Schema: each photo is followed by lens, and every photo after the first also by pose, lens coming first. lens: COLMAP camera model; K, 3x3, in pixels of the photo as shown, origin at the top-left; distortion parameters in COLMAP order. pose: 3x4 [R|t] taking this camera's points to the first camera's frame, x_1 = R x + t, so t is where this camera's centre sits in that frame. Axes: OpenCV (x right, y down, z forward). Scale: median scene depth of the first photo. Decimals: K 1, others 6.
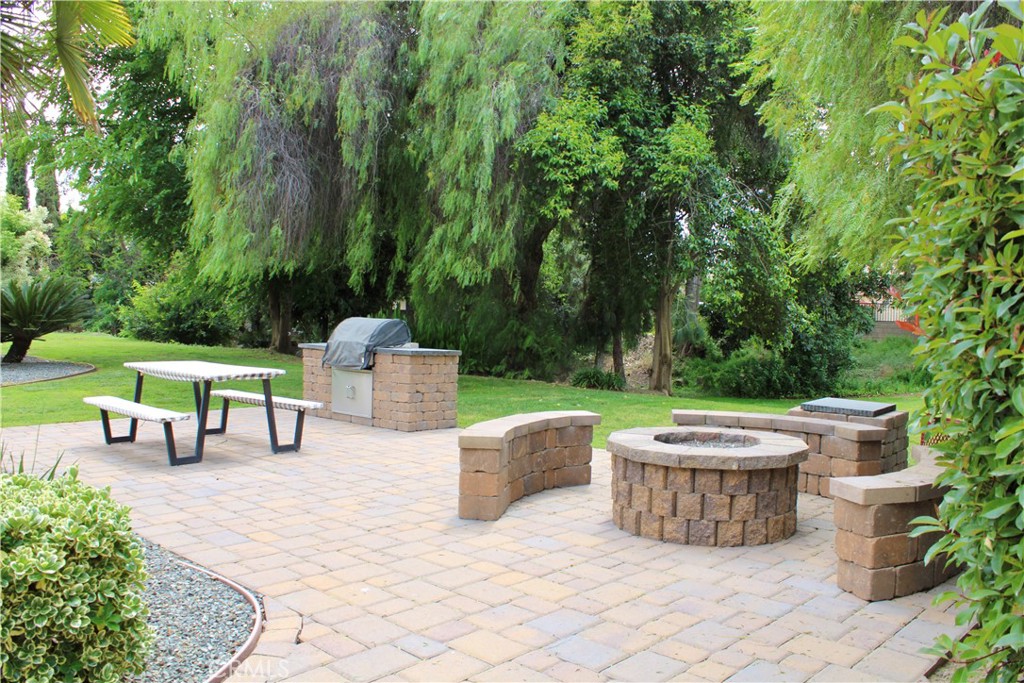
lens RADIAL K [[873.3, 0, 517.1], [0, 873.3, 344.4], [0, 0, 1]] dist [-0.166681, 0.141870]
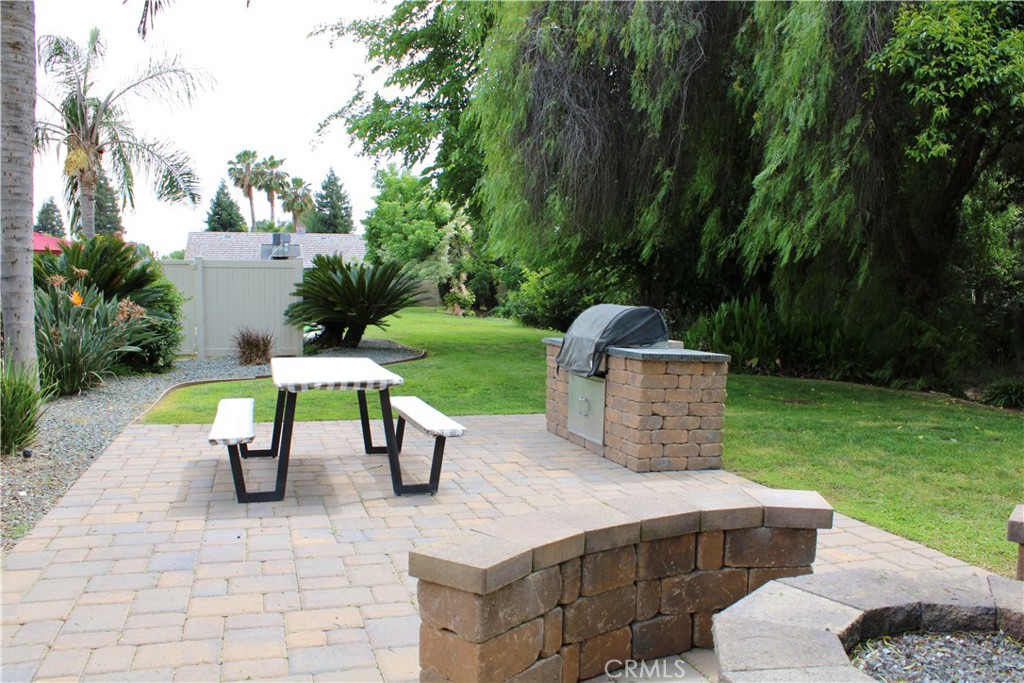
lens RADIAL K [[873.3, 0, 500.4], [0, 873.3, 342.0], [0, 0, 1]] dist [-0.166681, 0.141870]
pose [[0.865441, 0.028573, -0.500196, 0.087925], [-0.023611, 0.999589, 0.016248, -0.007464], [0.500454, -0.002252, 0.865760, 0.264287]]
